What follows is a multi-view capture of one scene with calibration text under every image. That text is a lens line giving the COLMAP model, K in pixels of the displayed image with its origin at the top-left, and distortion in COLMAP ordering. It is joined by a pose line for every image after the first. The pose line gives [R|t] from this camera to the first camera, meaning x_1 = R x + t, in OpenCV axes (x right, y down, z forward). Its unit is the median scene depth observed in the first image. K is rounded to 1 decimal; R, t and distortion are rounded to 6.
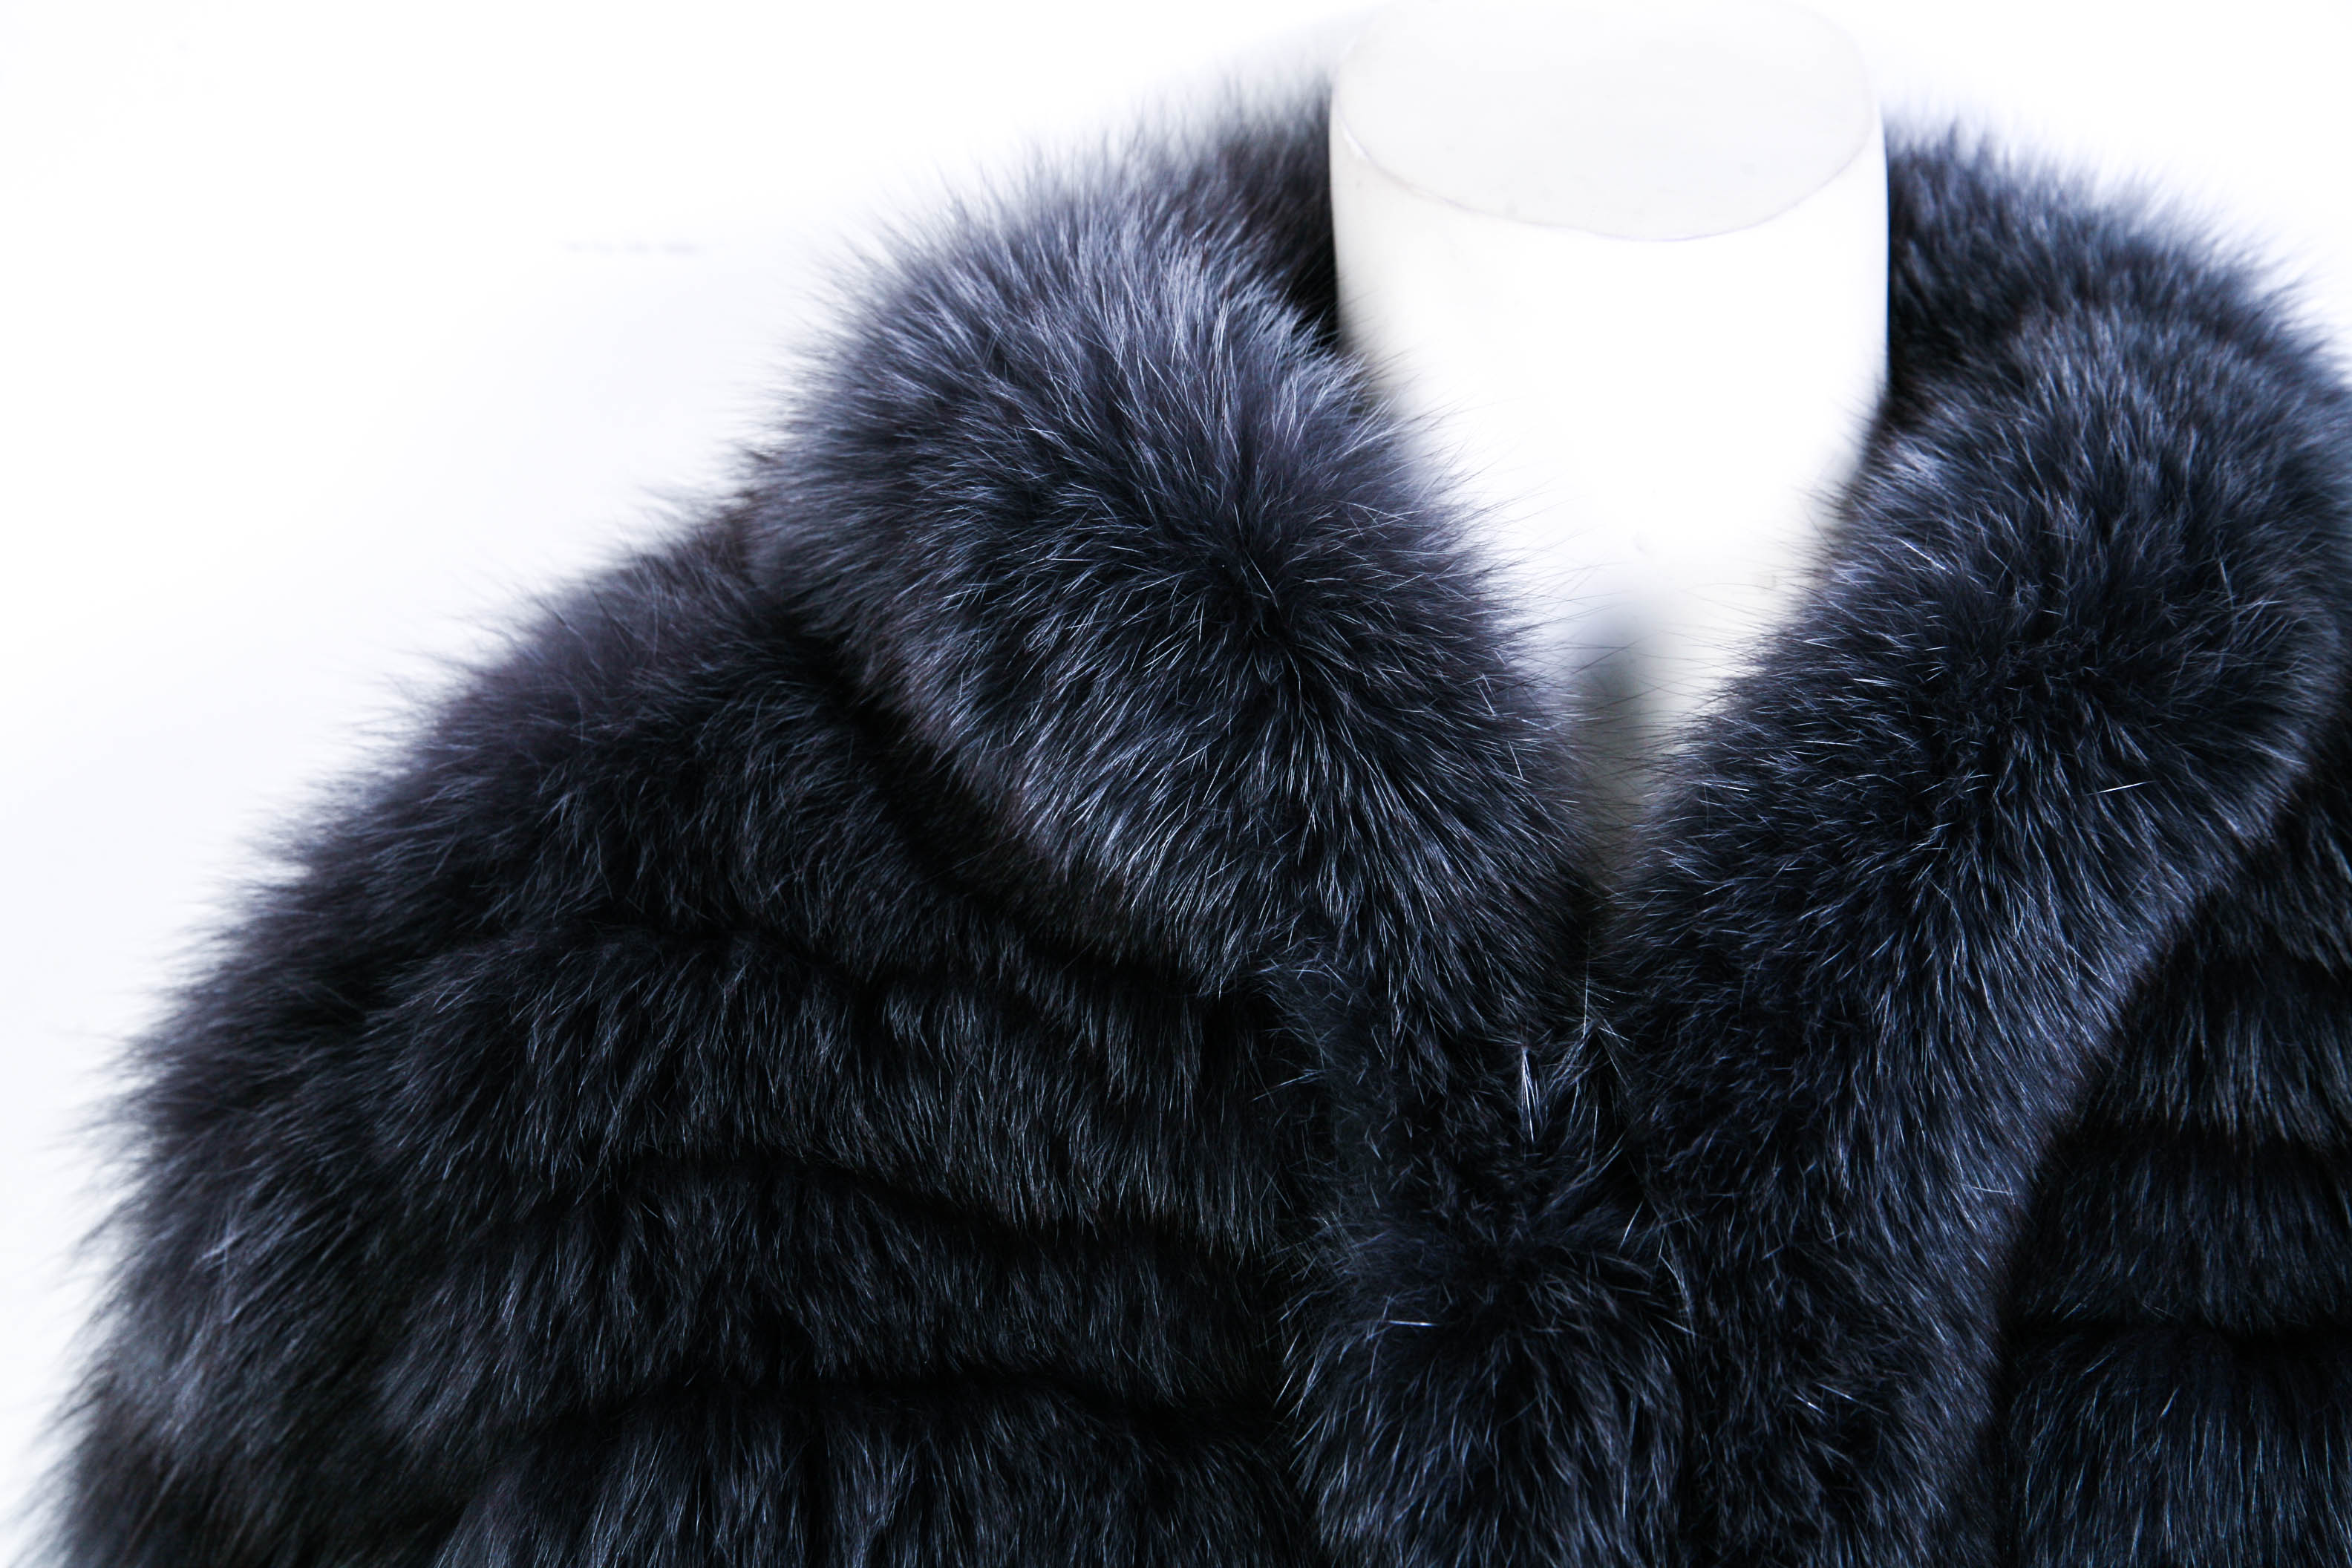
lens RADIAL K [[3621.2, 0, 1176.0], [0, 3621.2, 784.0], [0, 0, 1]] dist [0.012848, 0.028649]
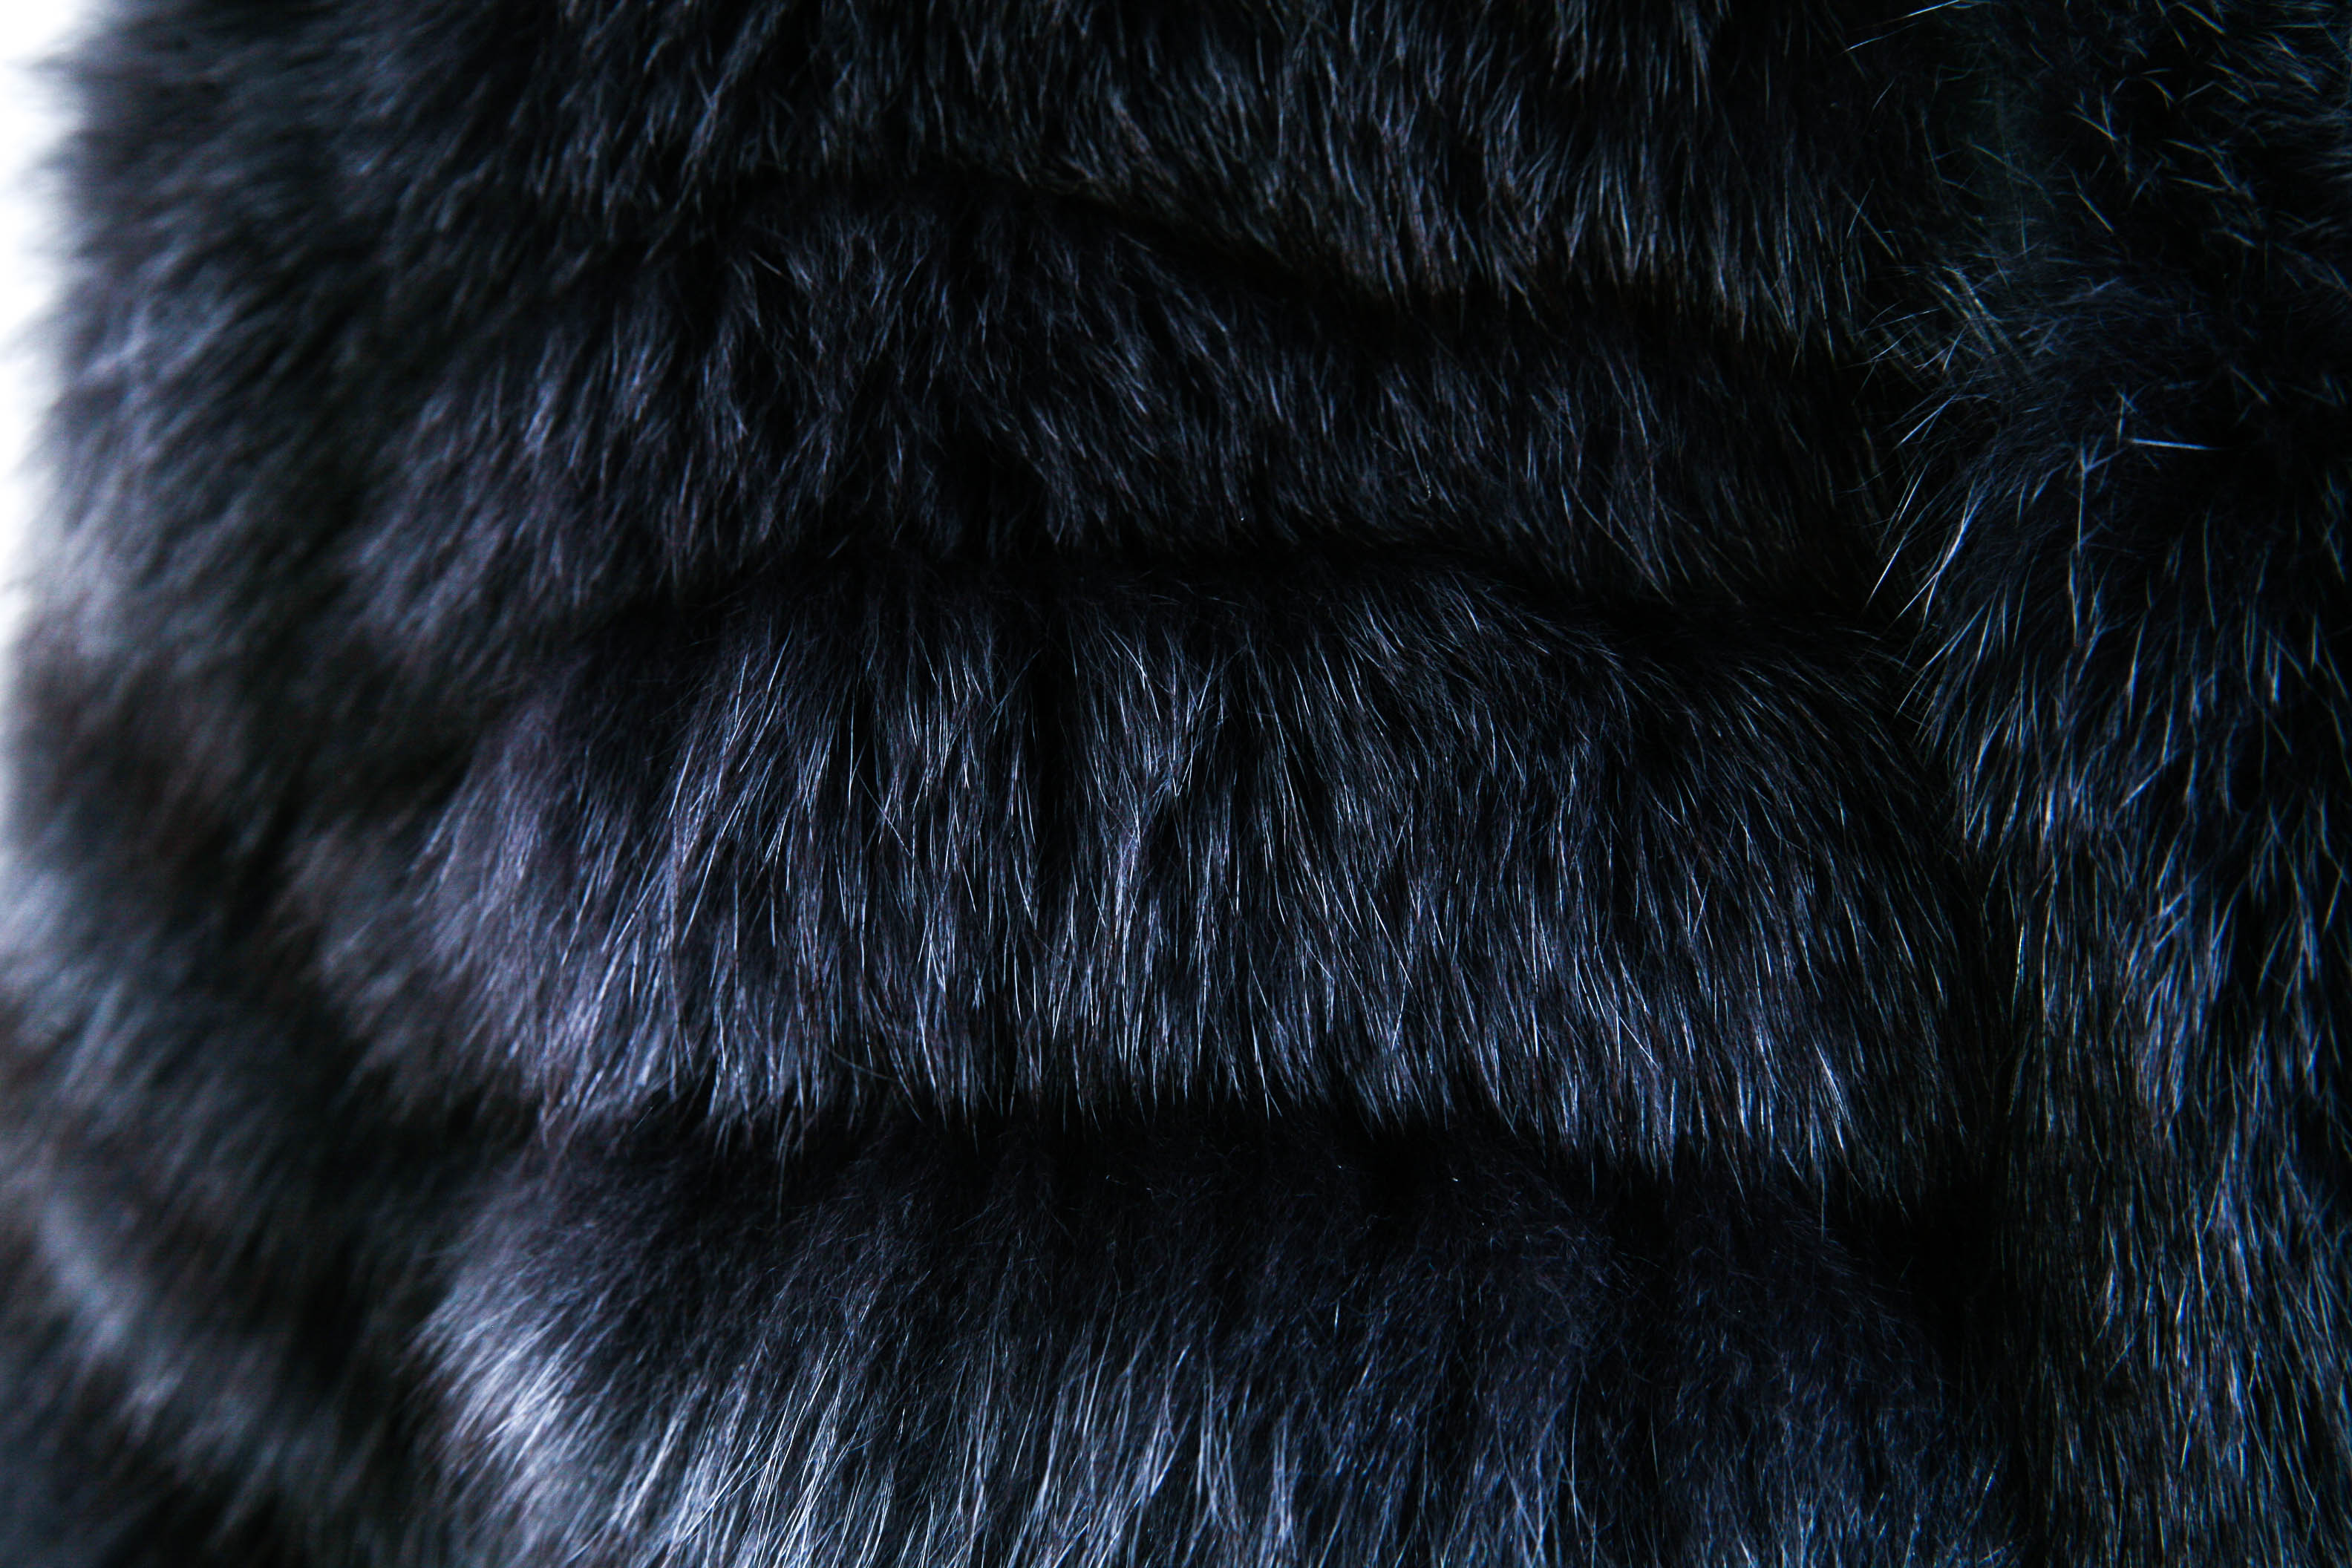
lens RADIAL K [[3416.8, 0, 1176.0], [0, 3416.8, 784.0], [0, 0, 1]] dist [-0.010538, 0.007079]
pose [[0.998973, 0.017423, -0.041820, -0.054454], [-0.008848, 0.980345, 0.197092, 0.091152], [0.044432, -0.196519, 0.979493, 0.445498]]
